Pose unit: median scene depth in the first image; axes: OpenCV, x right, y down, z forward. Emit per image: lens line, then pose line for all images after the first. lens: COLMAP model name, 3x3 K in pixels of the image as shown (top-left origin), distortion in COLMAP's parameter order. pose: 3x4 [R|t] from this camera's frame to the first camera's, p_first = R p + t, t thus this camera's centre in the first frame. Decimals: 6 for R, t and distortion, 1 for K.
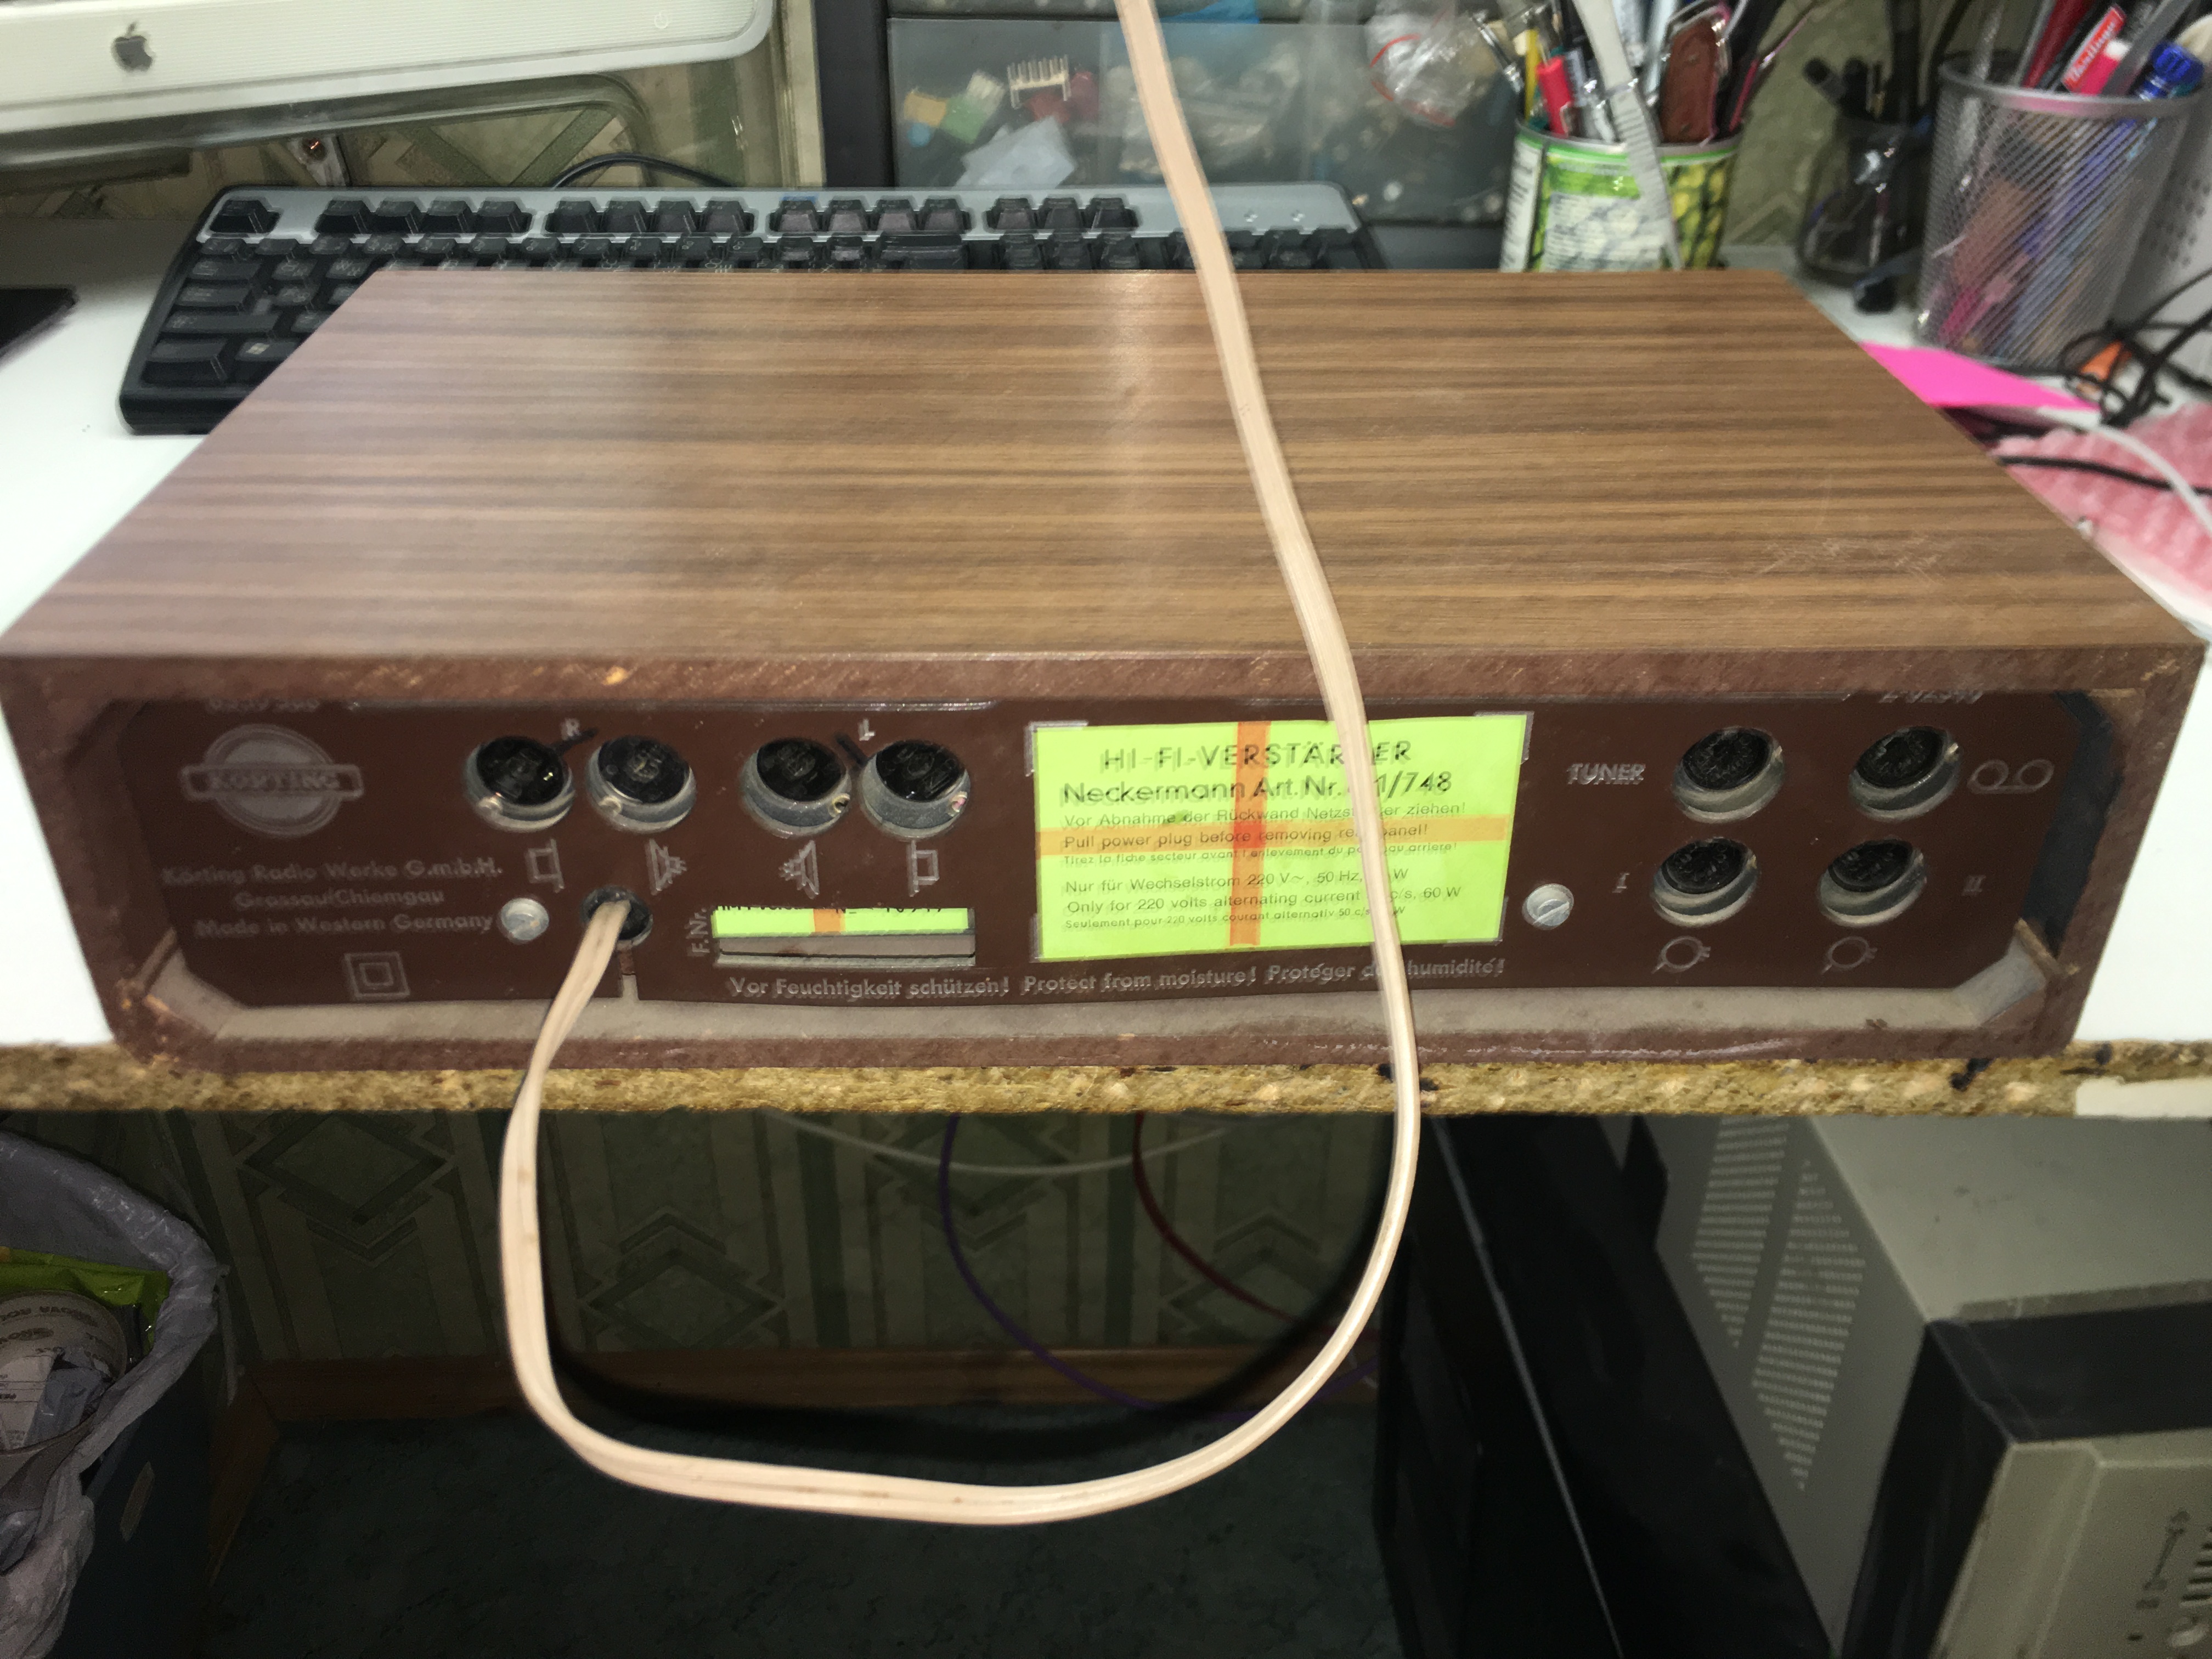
lens RADIAL K [[1891.4, 0, 1110.0], [0, 1891.4, 839.8], [0, 0, 1]] dist [0.014040, -0.047372]
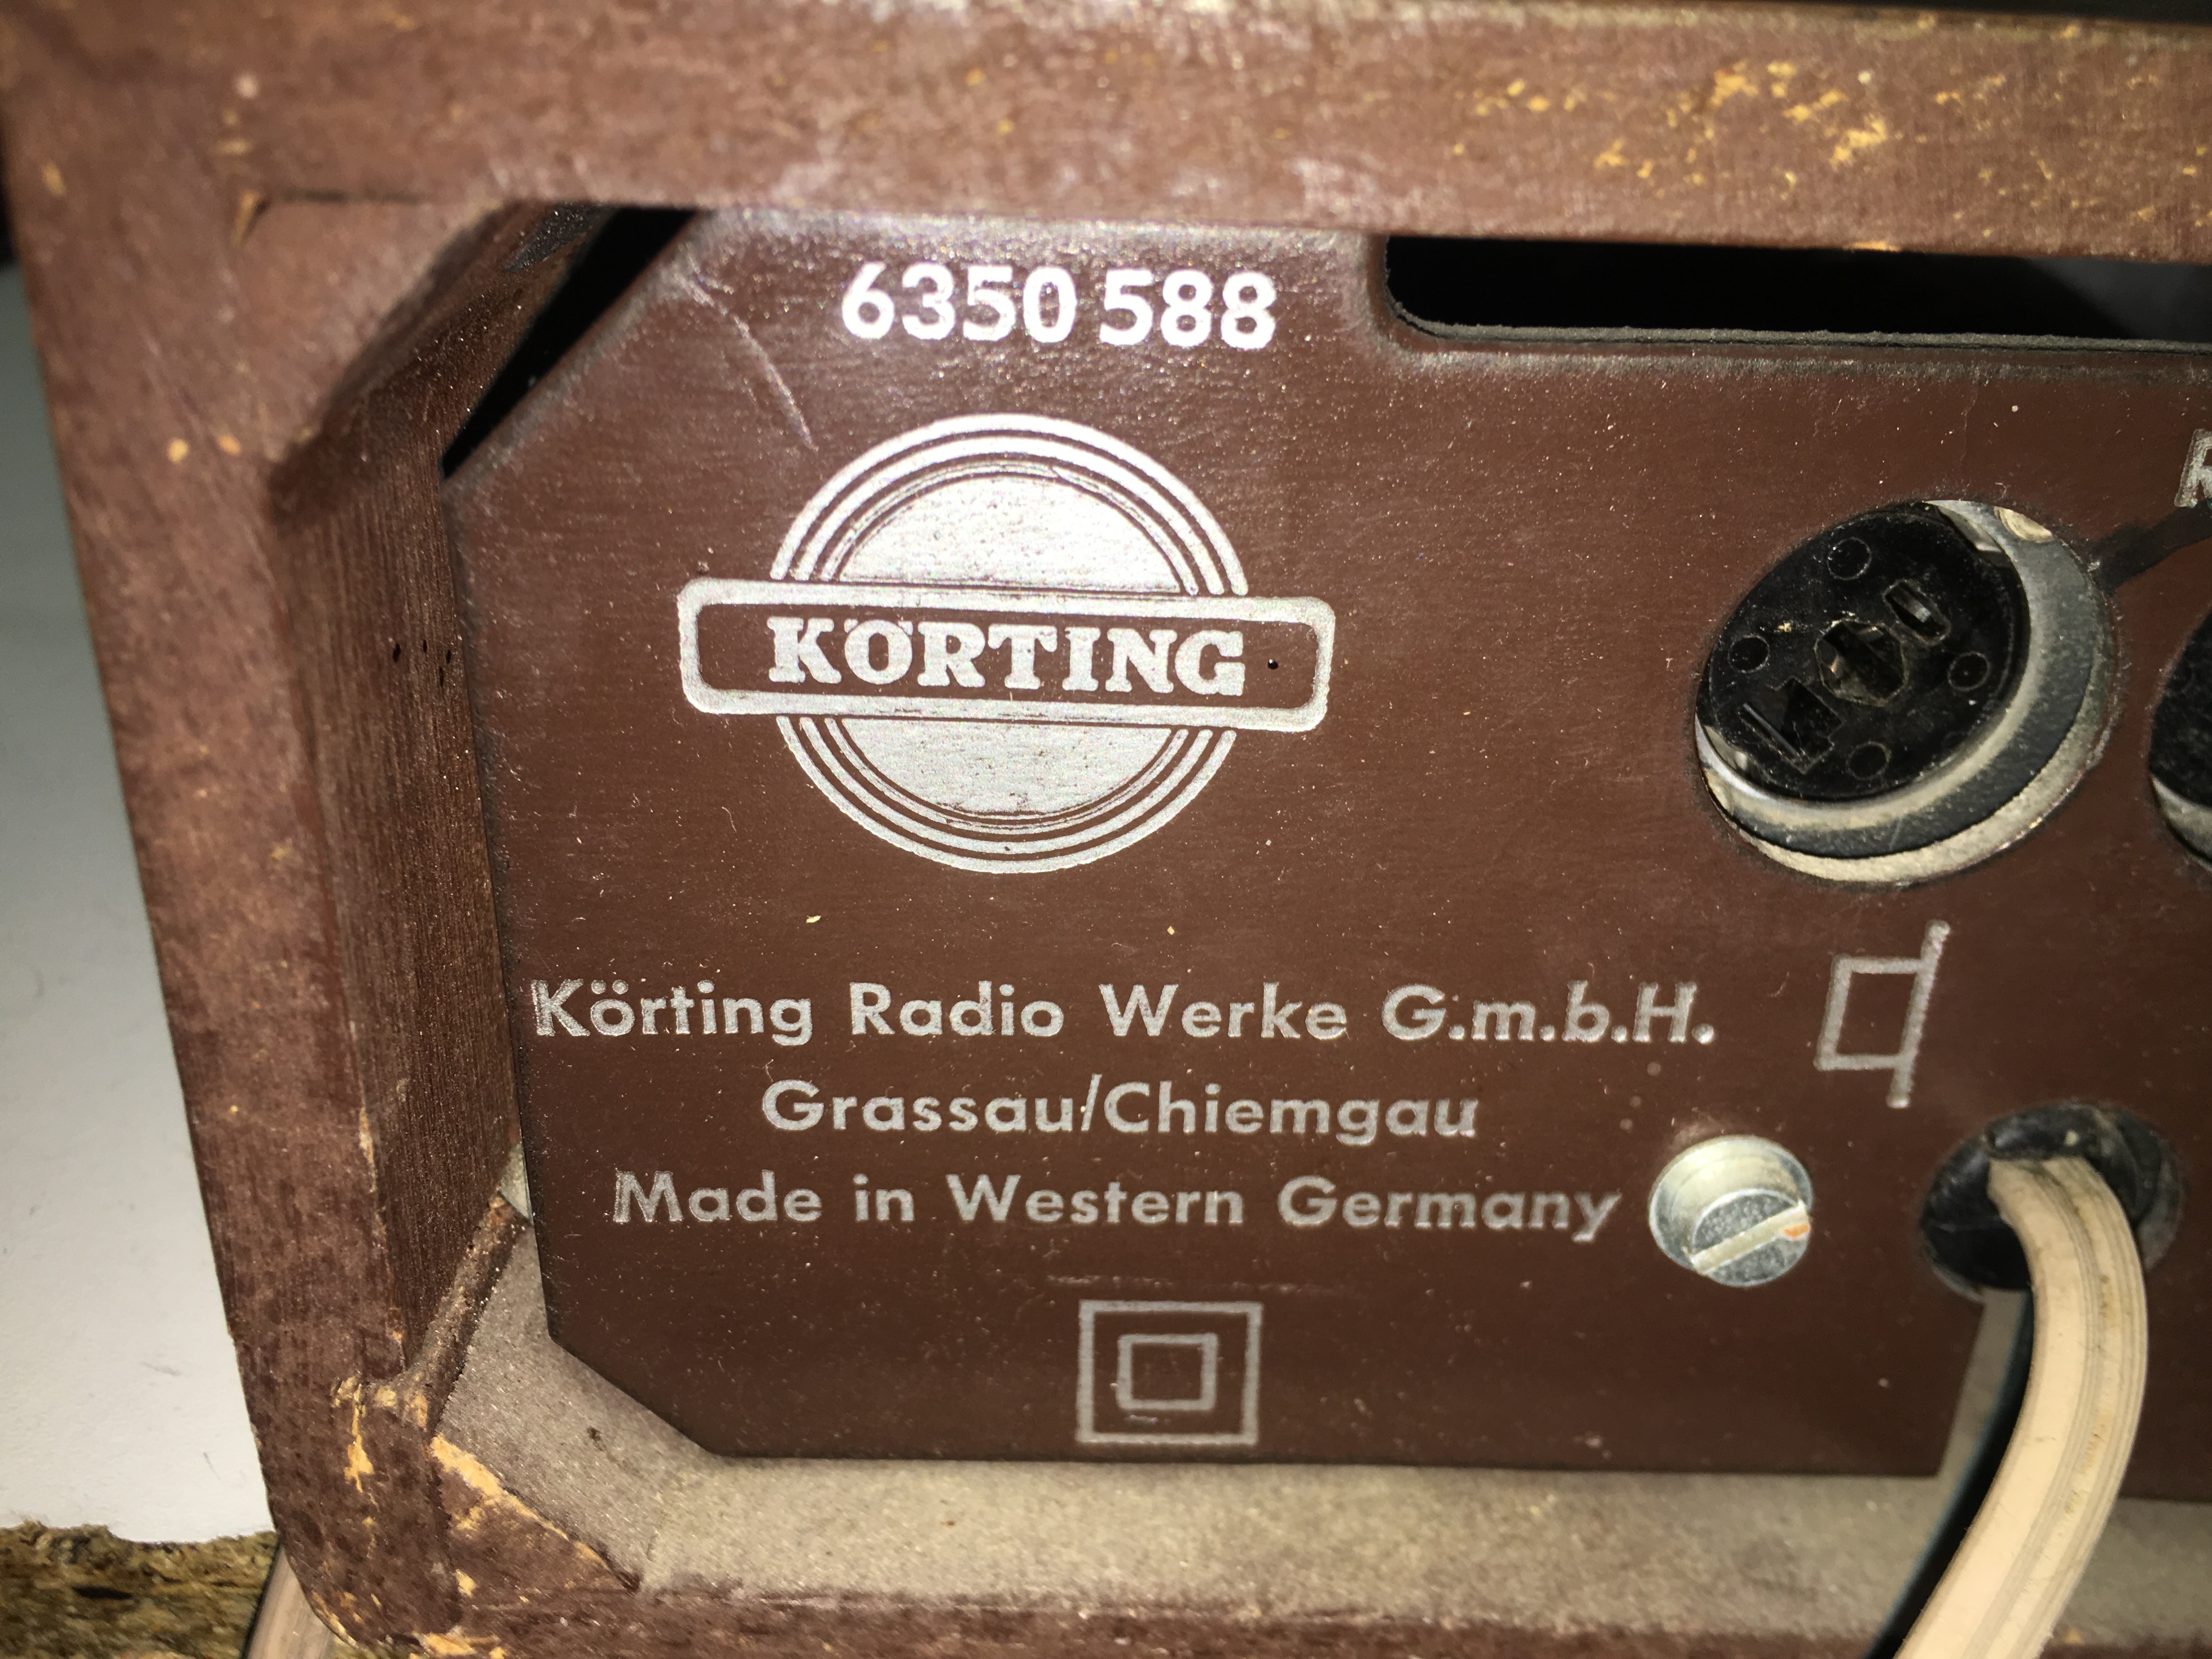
lens RADIAL K [[1891.4, 0, 1102.2], [0, 1891.4, 815.7], [0, 0, 1]] dist [0.014040, -0.047372]
pose [[0.999033, 0.032369, -0.029758, -0.398421], [-0.036180, 0.989767, -0.138029, 0.026202], [0.024986, 0.138972, 0.989981, 0.701593]]
